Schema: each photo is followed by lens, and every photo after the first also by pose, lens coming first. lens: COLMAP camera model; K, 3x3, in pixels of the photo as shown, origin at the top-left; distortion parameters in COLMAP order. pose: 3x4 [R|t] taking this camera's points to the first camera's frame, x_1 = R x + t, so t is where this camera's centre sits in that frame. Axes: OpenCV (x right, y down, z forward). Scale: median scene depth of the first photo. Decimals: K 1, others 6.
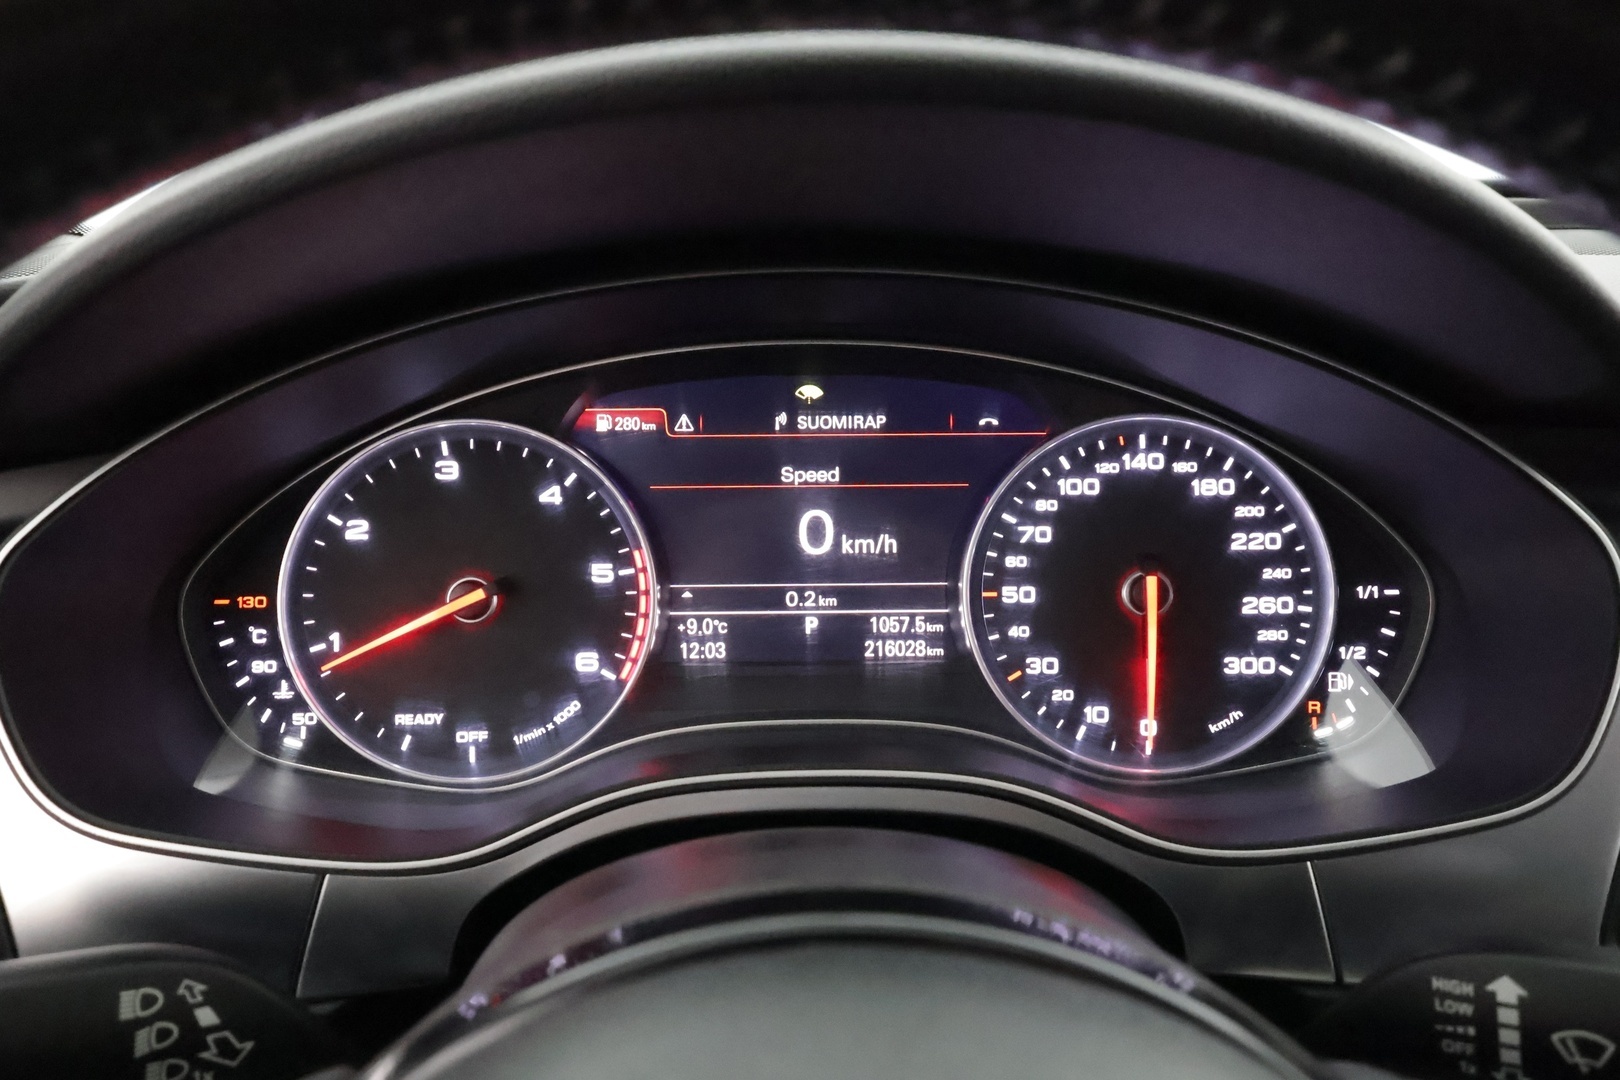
lens RADIAL K [[1176.1, 0, 796.3], [0, 1176.1, 545.2], [0, 0, 1]] dist [0.003679, 0.000572]
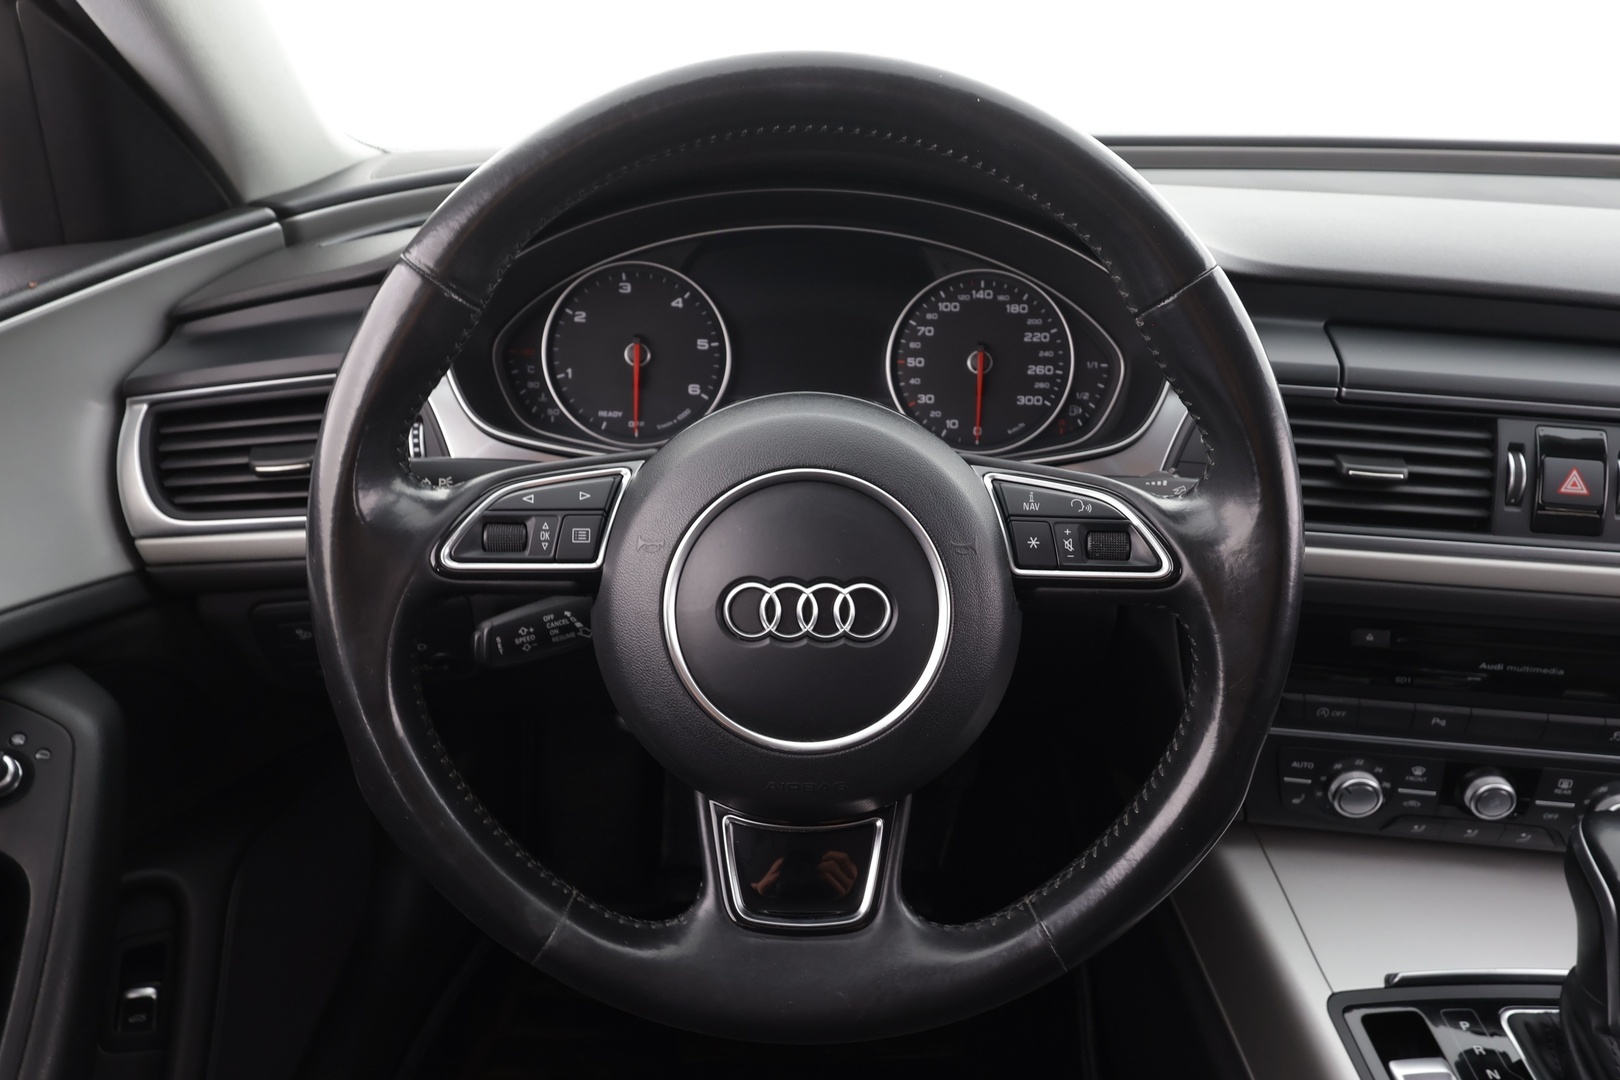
lens RADIAL K [[1072.1, 0, 806.1], [0, 1072.1, 539.0], [0, 0, 1]] dist [-0.004419, 0.007635]
pose [[0.999454, 0.032048, -0.007997, 0.031552], [-0.031096, 0.994562, 0.099391, 0.165088], [0.011139, -0.099088, 0.995016, -0.811343]]
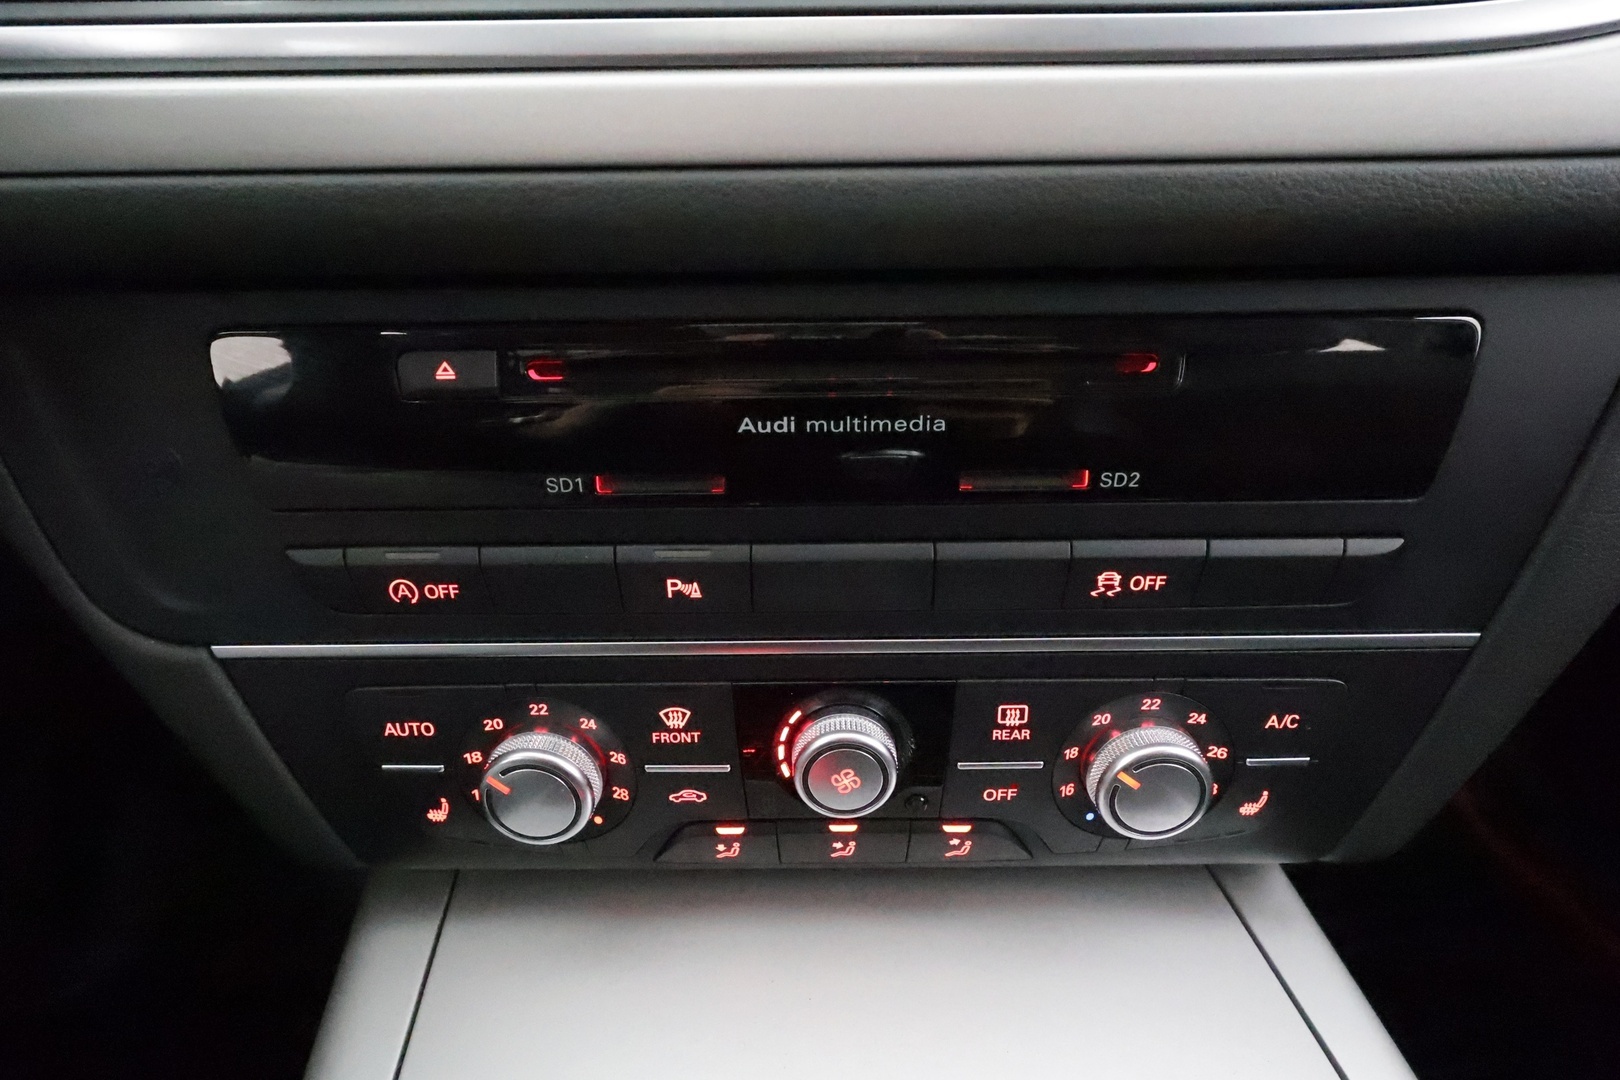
lens RADIAL K [[898.2, 0, 806.7], [0, 898.2, 552.8], [0, 0, 1]] dist [-0.001419, 0.001238]
pose [[0.995328, -0.045325, 0.085251, 1.039432], [0.037840, 0.995450, 0.087449, 0.515358], [-0.088827, -0.083815, 0.992514, 0.276087]]
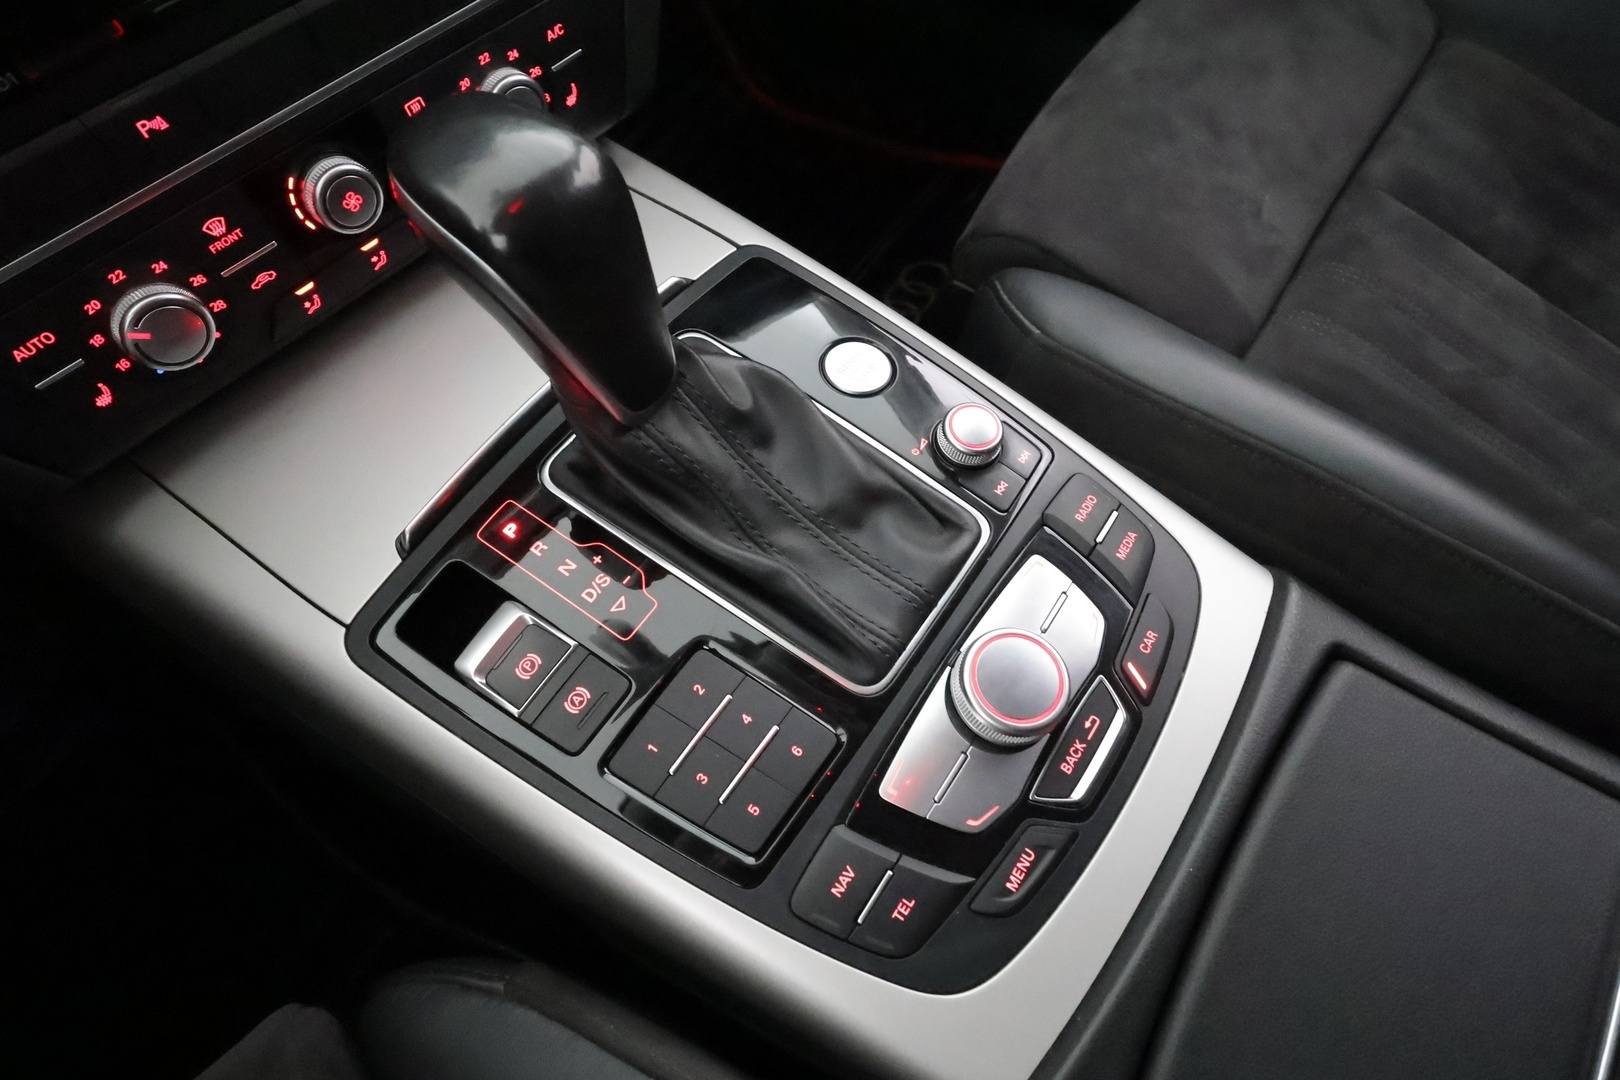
lens RADIAL K [[898.2, 0, 817.9], [0, 898.2, 544.6], [0, 0, 1]] dist [-0.001419, 0.001238]
pose [[0.592225, -0.705066, 0.390067, 0.804423], [0.348107, 0.660459, 0.665294, 0.509546], [-0.726699, -0.258218, 0.636578, -0.127143]]
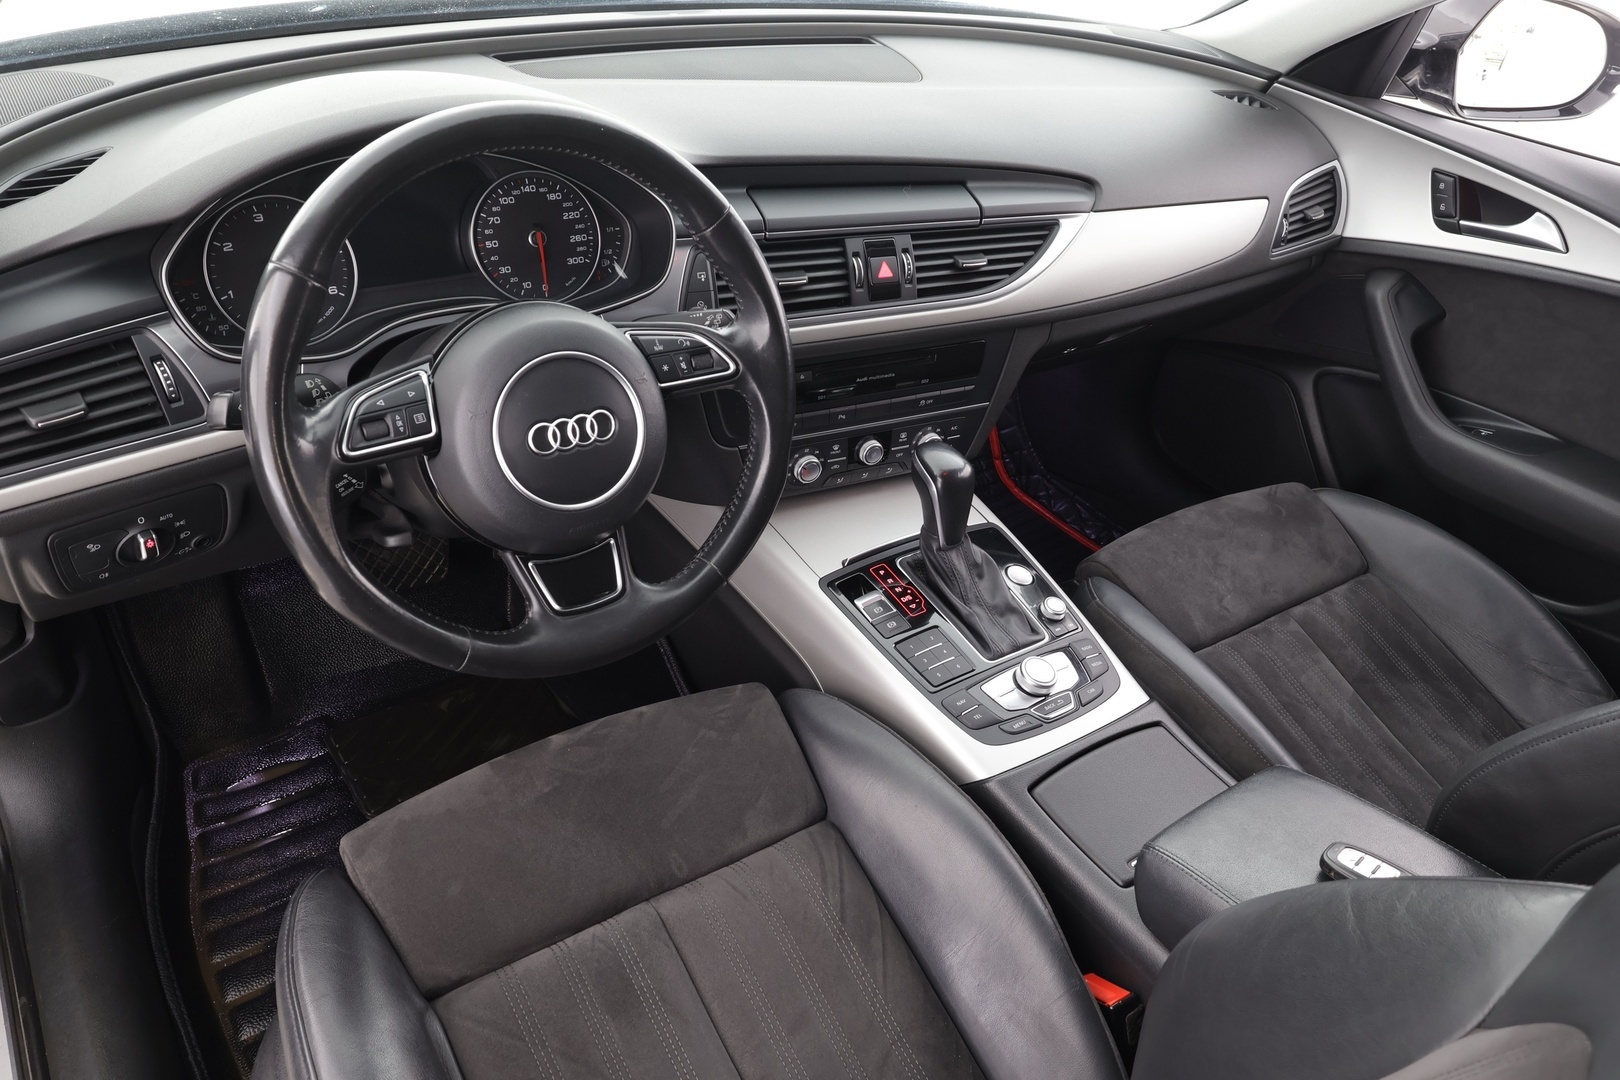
lens RADIAL K [[1176.1, 0, 813.9], [0, 1176.1, 539.4], [0, 0, 1]] dist [0.003679, 0.000572]
pose [[0.825909, -0.239401, 0.510453, -0.750694], [0.080179, 0.946043, 0.313964, -0.106713], [-0.558074, -0.218378, 0.800540, -1.742323]]
